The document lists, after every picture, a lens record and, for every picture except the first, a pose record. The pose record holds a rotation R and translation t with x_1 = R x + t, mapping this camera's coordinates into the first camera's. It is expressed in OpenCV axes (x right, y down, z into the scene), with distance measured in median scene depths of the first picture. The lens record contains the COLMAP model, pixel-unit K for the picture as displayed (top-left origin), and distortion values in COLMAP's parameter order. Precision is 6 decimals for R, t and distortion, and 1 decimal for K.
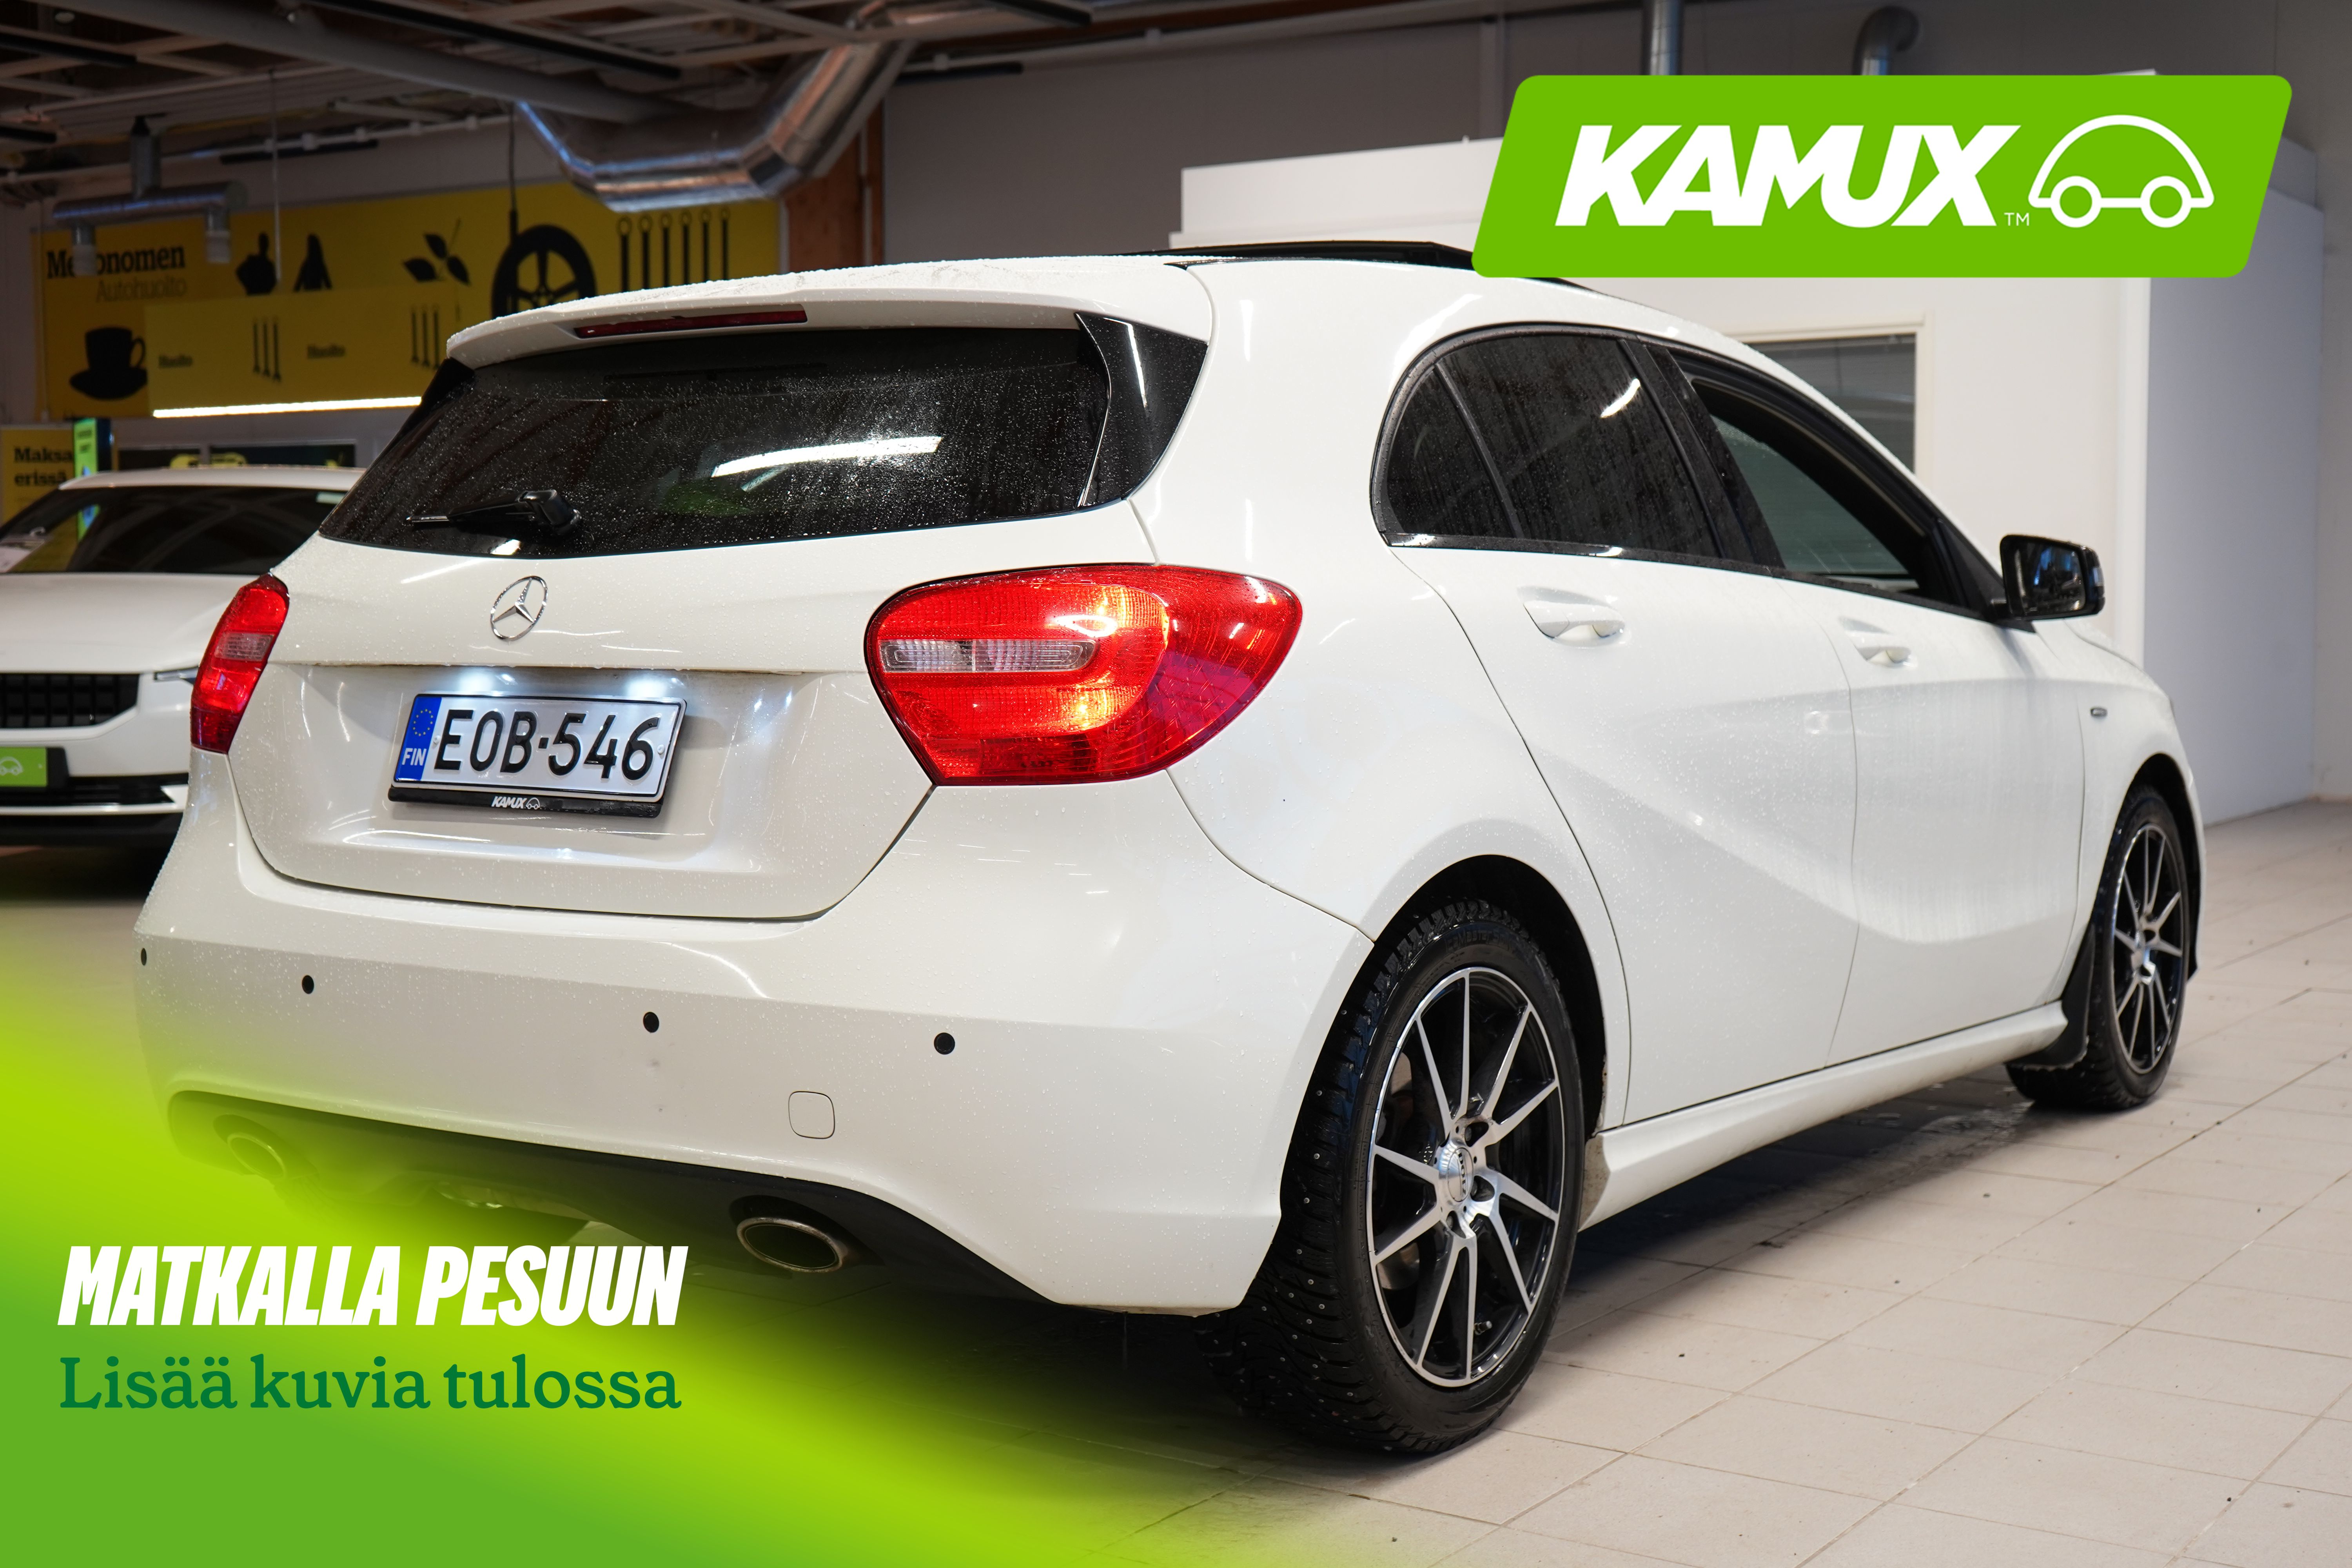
lens RADIAL K [[2827.8, 0, 1175.9], [0, 2827.8, 780.0], [0, 0, 1]] dist [-0.037011, 0.000000]
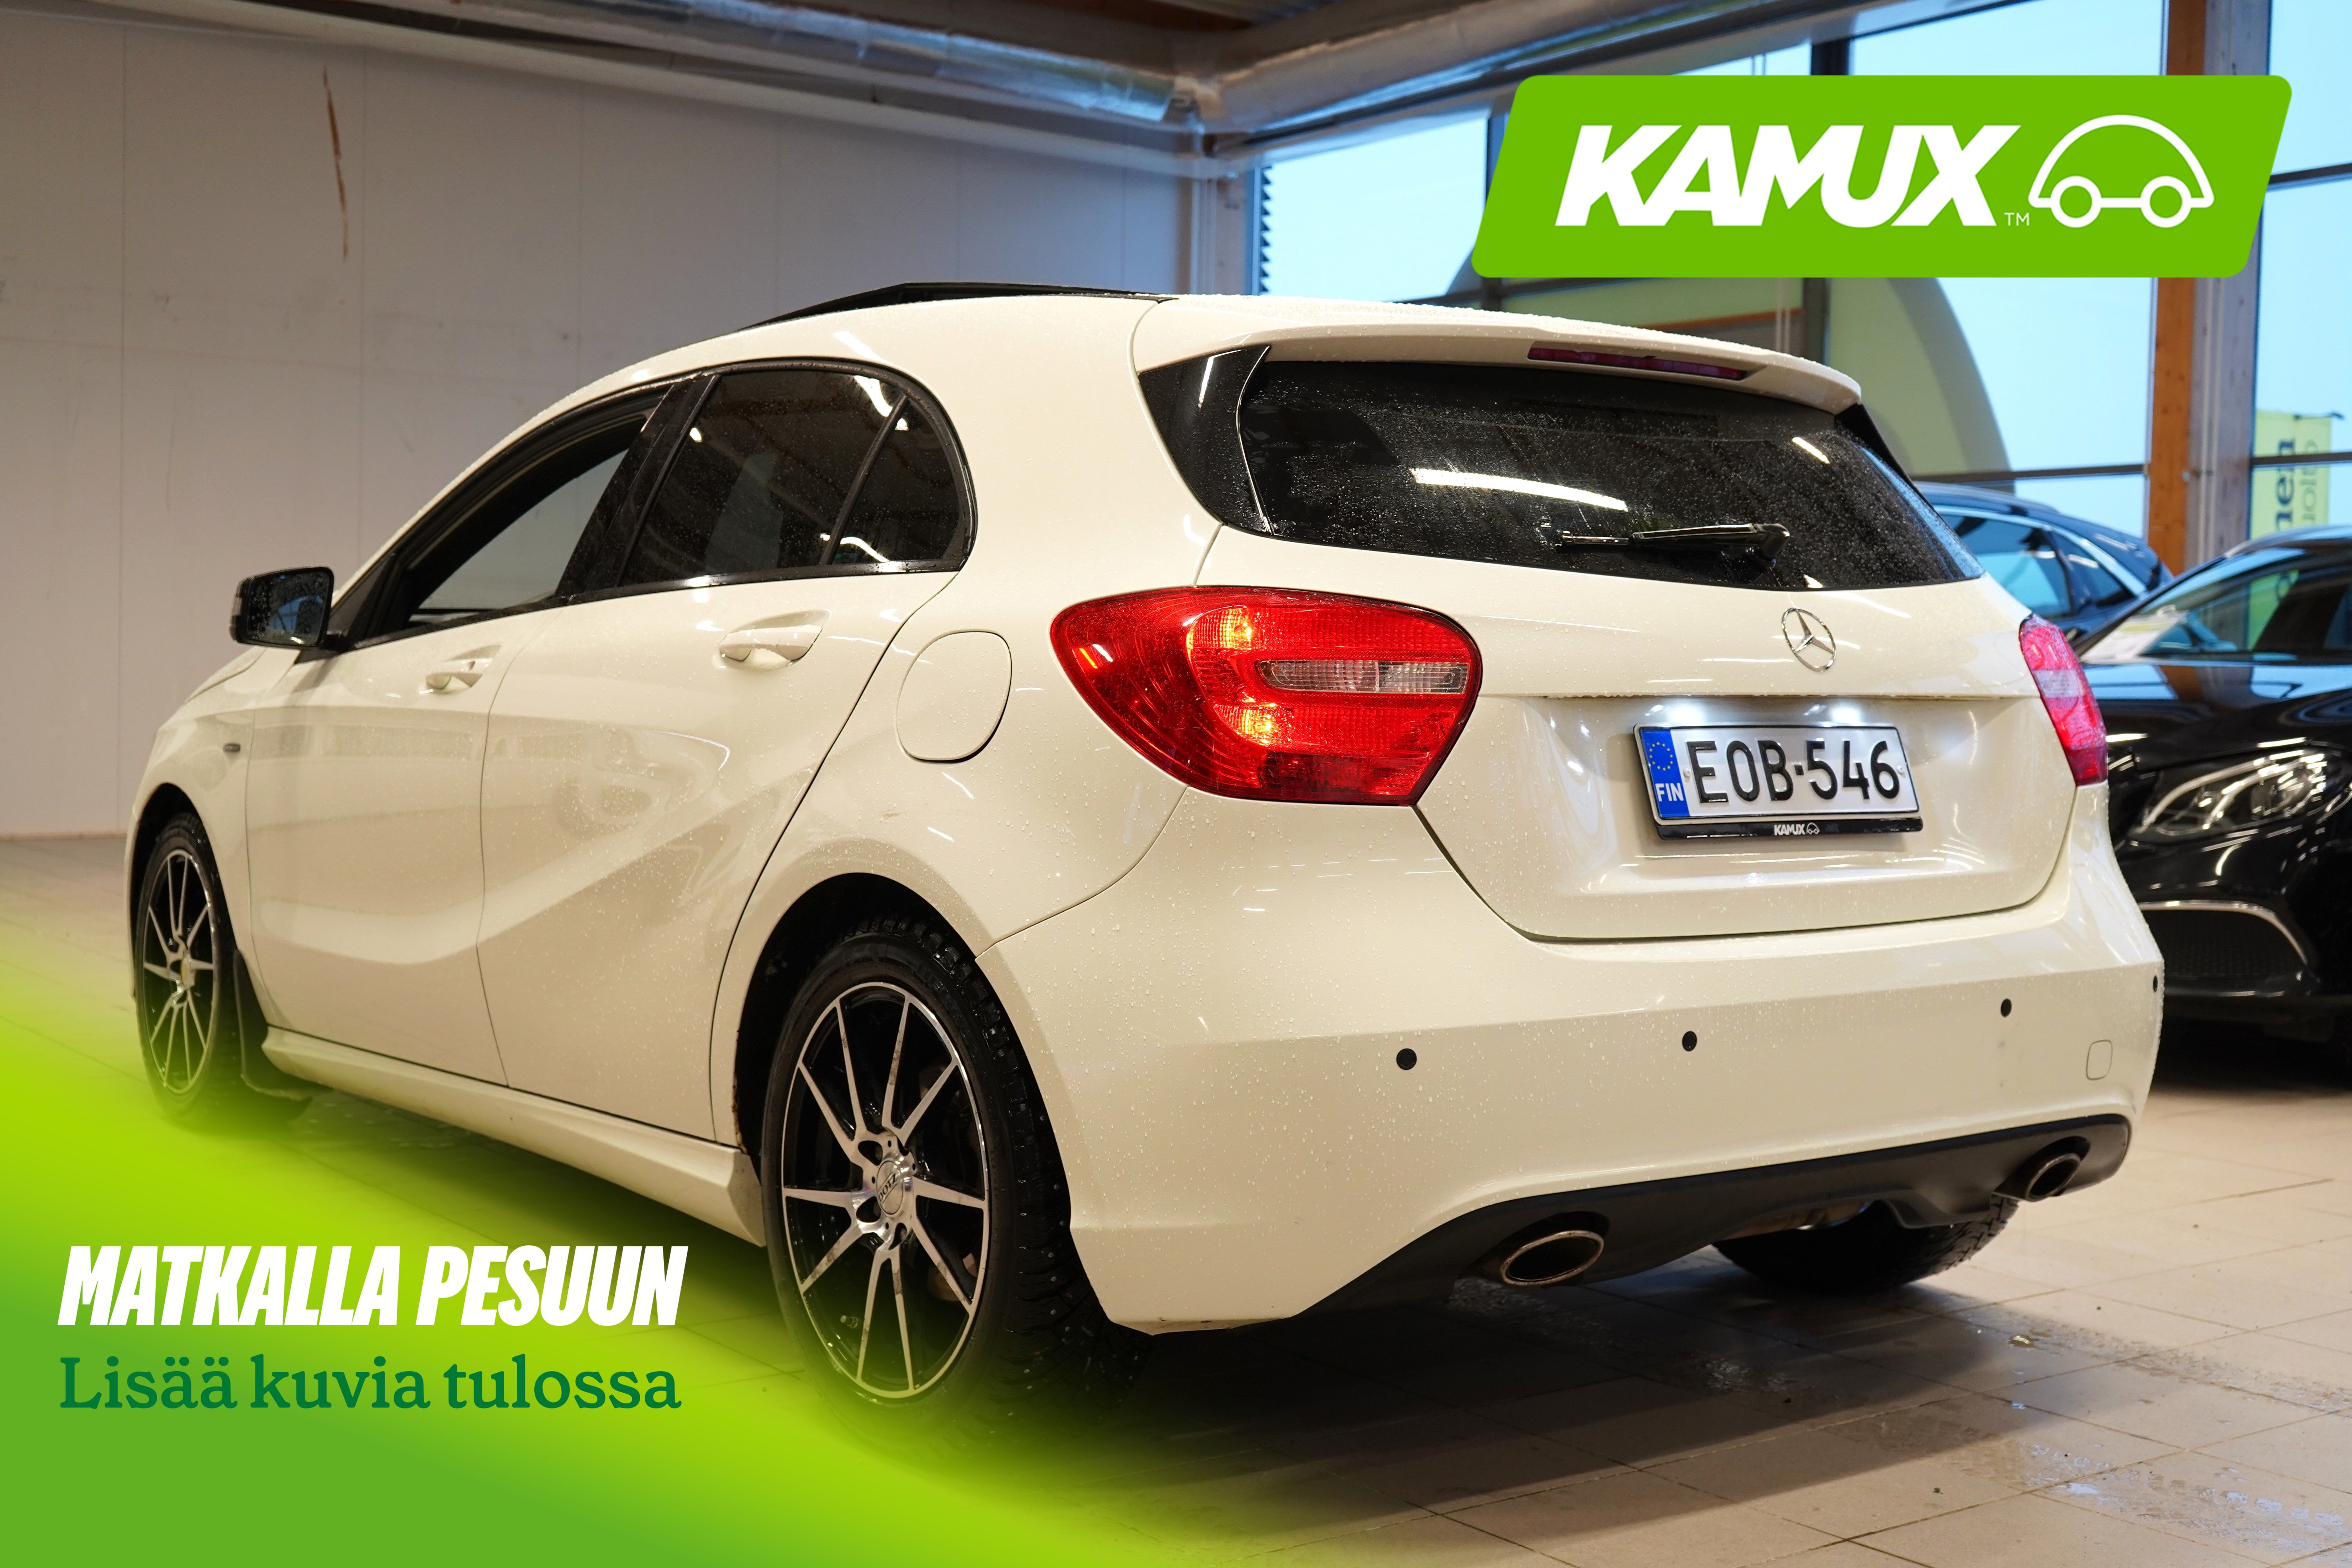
lens RADIAL K [[2720.0, 0, 1175.5], [0, 2720.0, 788.4], [0, 0, 1]] dist [0.021898, 0.000000]
pose [[0.380814, -0.042939, 0.923654, -1.220758], [0.046017, 0.998563, 0.027449, -0.043922], [-0.923506, 0.032051, 0.382242, 0.823446]]
